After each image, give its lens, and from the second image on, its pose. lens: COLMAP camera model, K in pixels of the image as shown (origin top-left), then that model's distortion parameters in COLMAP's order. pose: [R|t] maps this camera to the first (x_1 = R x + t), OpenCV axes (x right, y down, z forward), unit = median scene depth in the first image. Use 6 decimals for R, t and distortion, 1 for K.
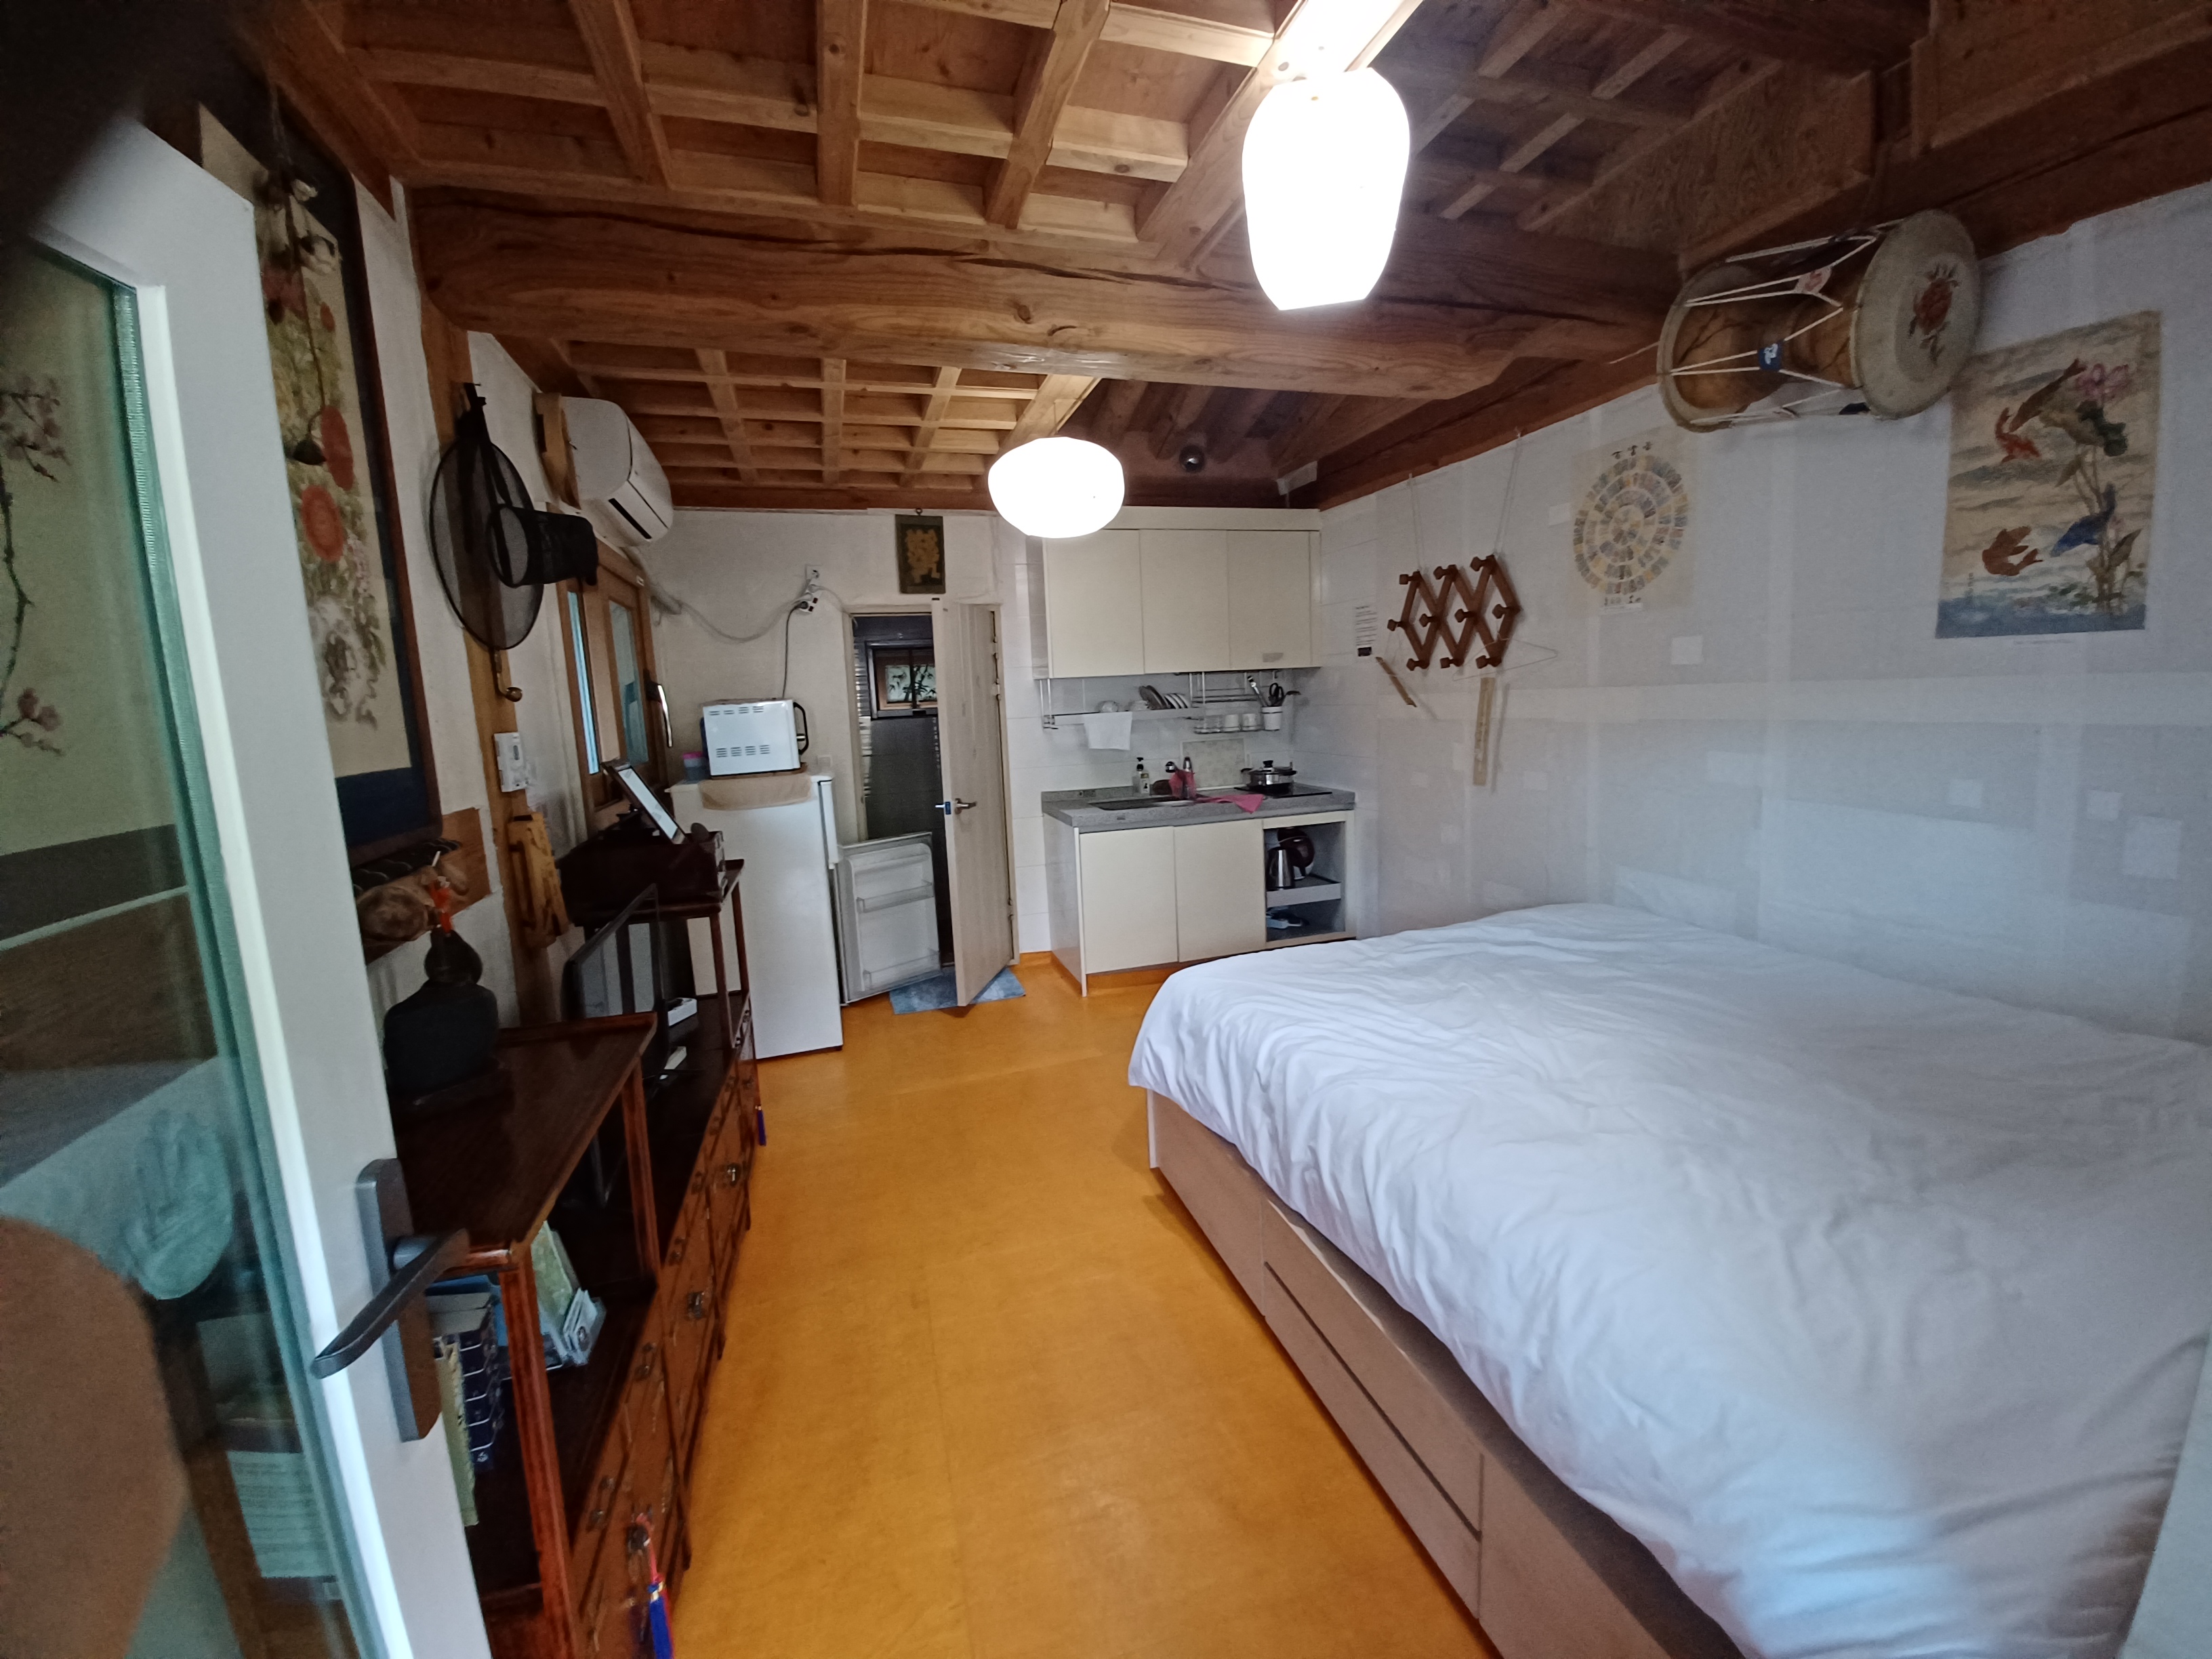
lens RADIAL K [[869.2, 0, 1106.8], [0, 869.2, 800.6], [0, 0, 1]] dist [0.018124, -0.018256]
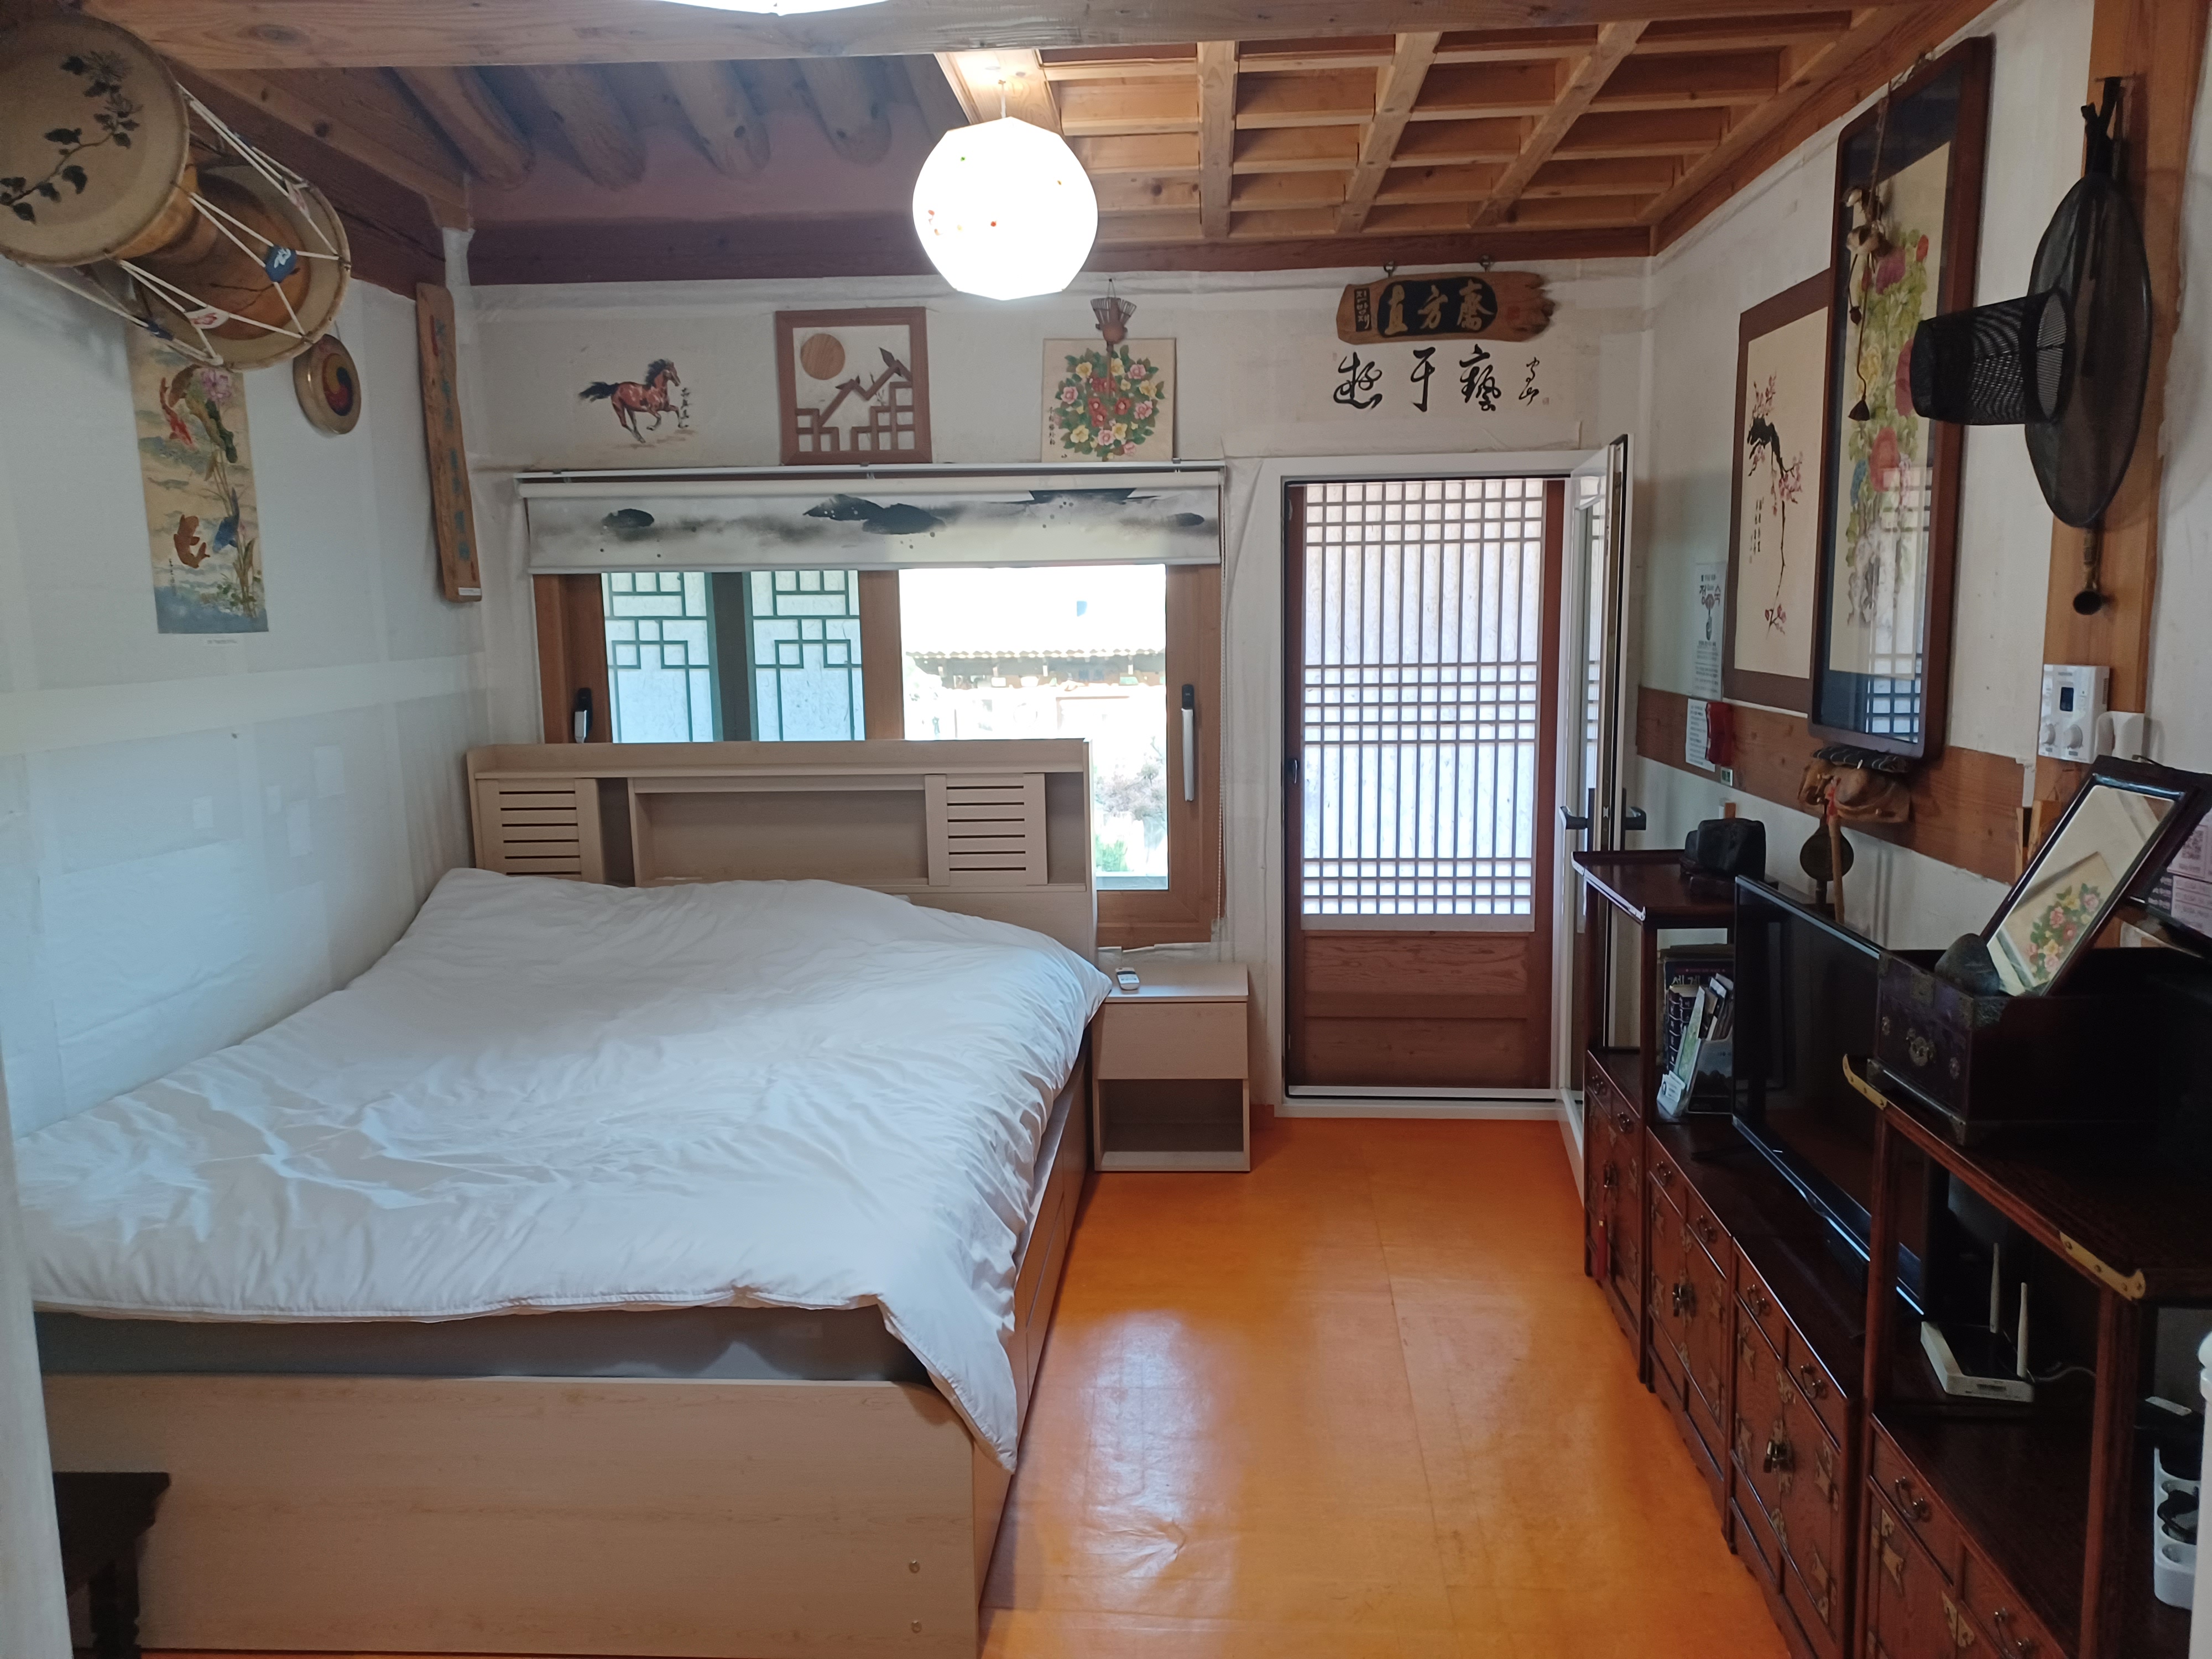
lens RADIAL K [[1600.2, 0, 1107.7], [0, 1600.2, 840.0], [0, 0, 1]] dist [0.047051, -0.002340]
pose [[-0.928295, 0.004856, 0.371813, -0.475503], [0.103548, 0.963739, 0.245939, -0.302000], [-0.357137, 0.266804, -0.895136, 2.242026]]
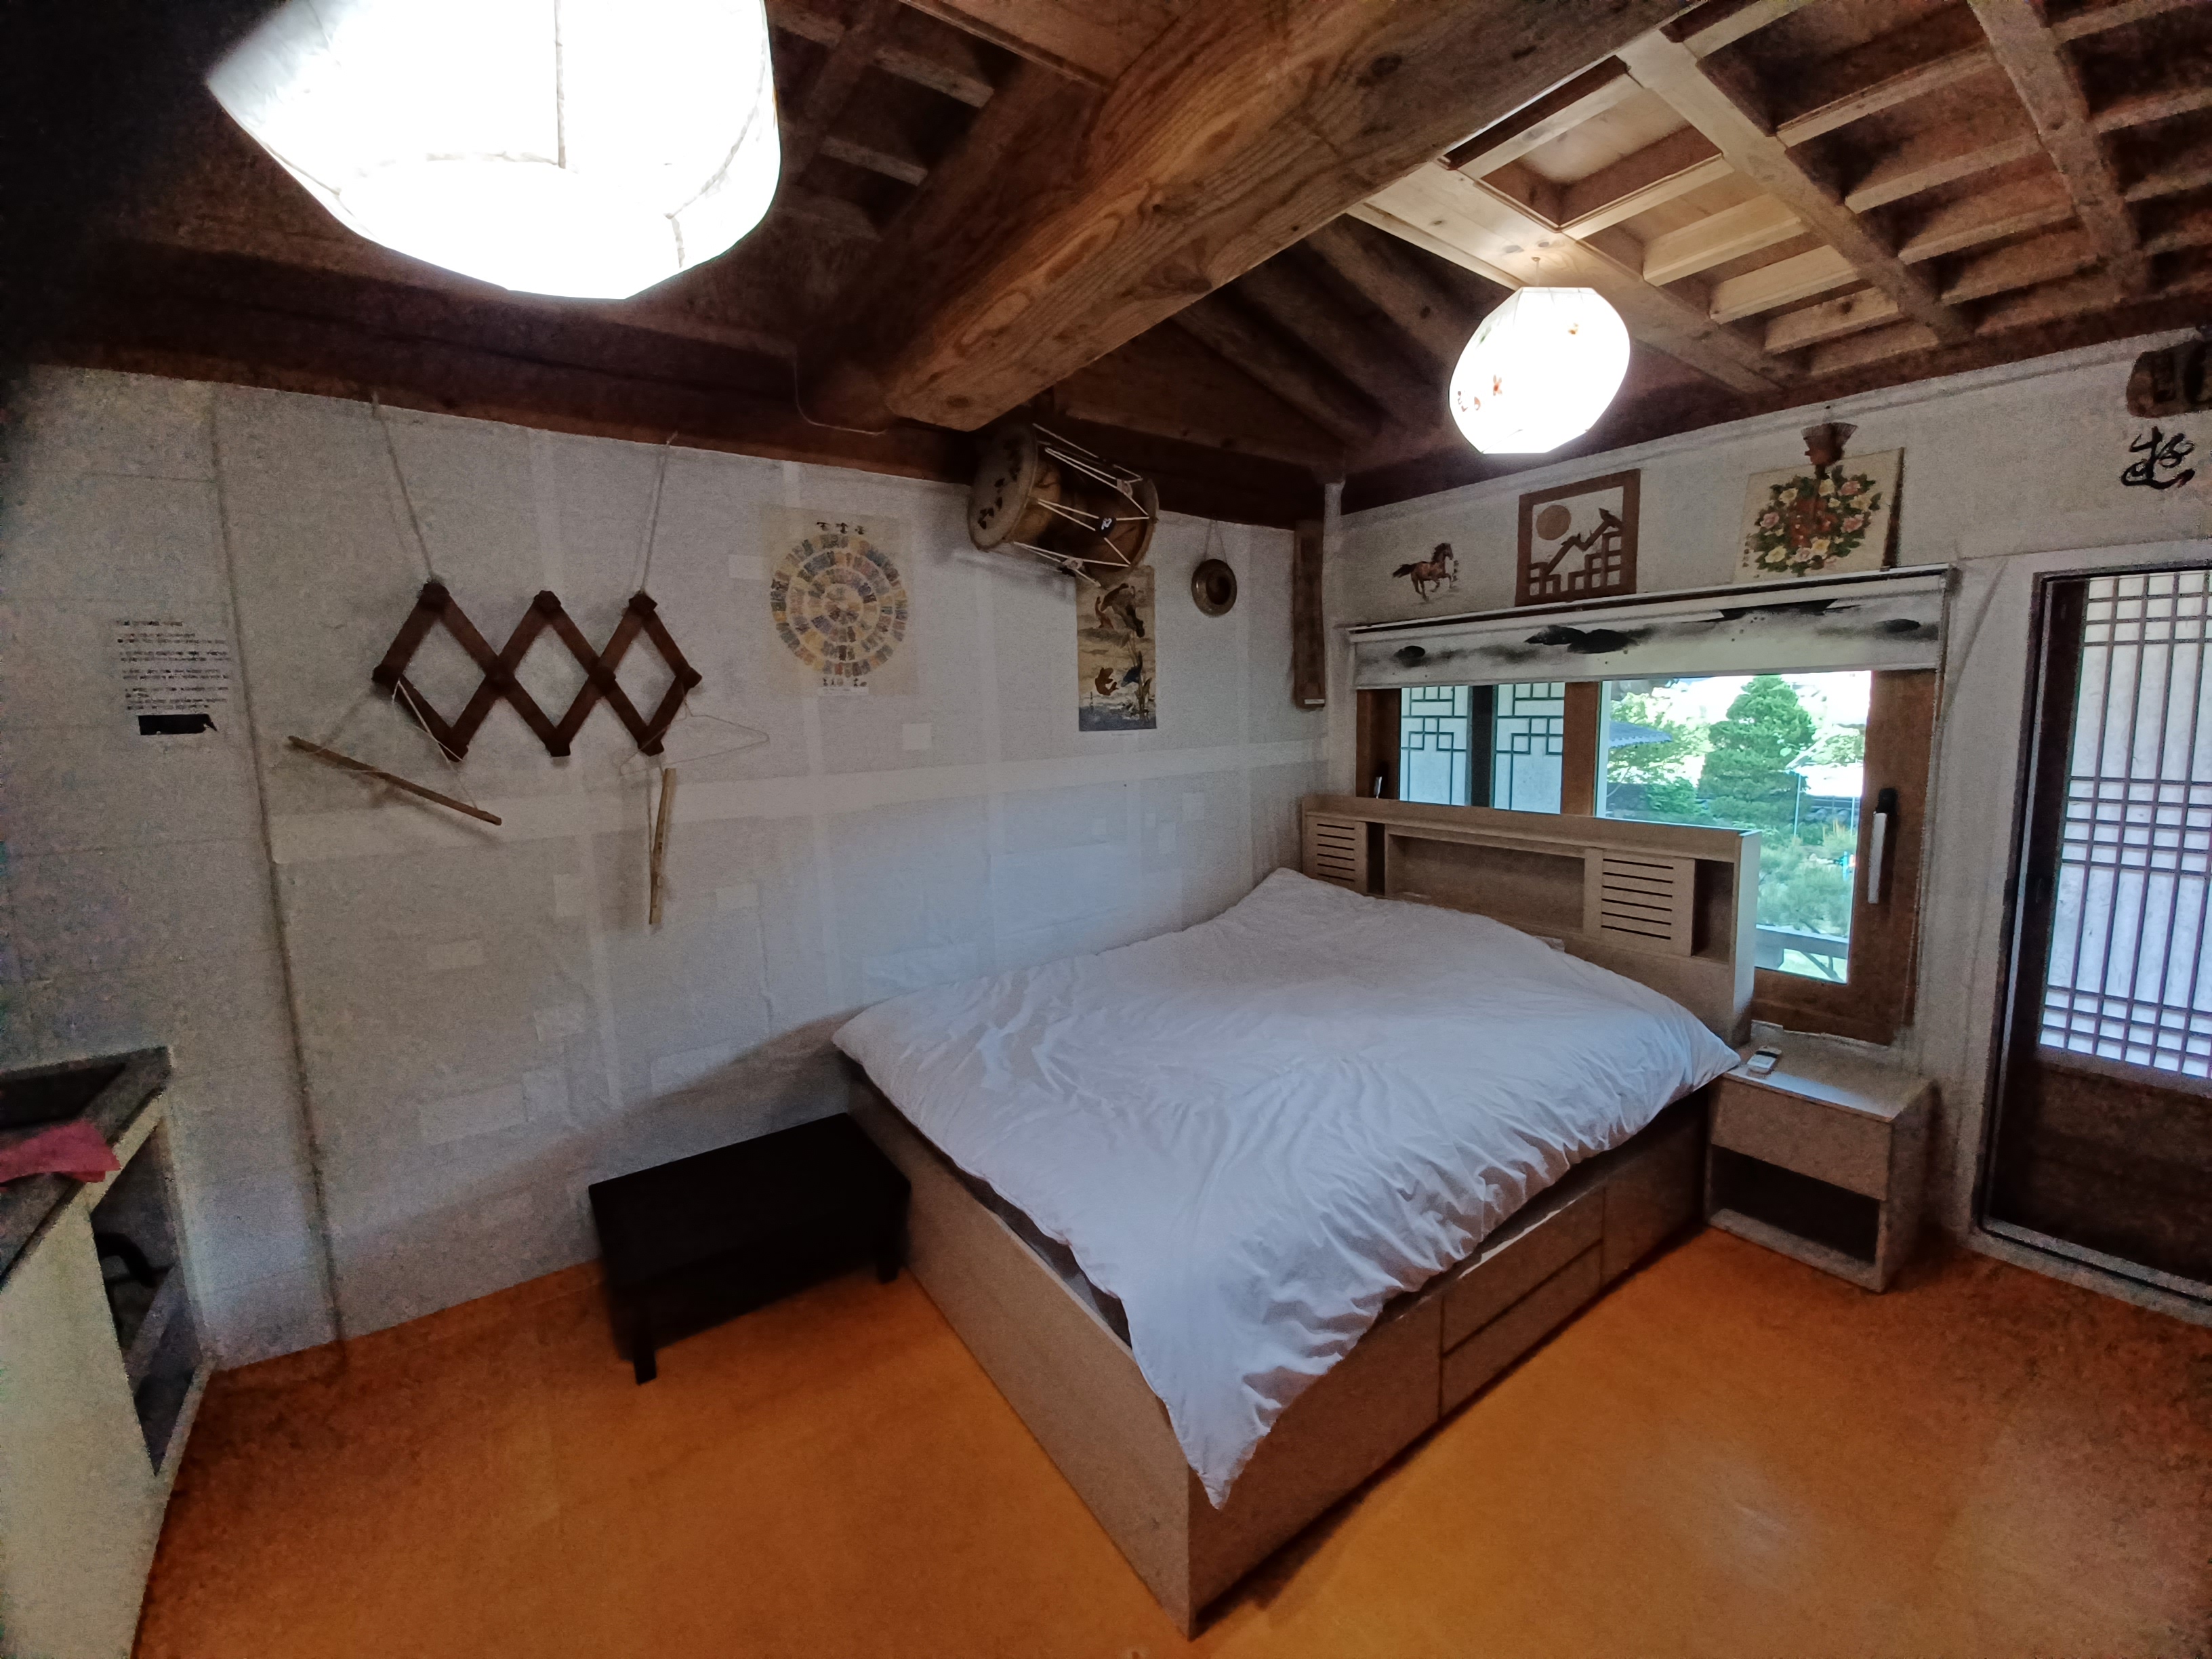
lens RADIAL K [[869.2, 0, 1106.8], [0, 869.2, 800.6], [0, 0, 1]] dist [0.018124, -0.018256]
pose [[-0.299826, -0.050697, 0.952646, -0.587692], [0.156821, 0.982384, 0.101636, -0.228713], [-0.941016, 0.179868, -0.286594, 1.514233]]
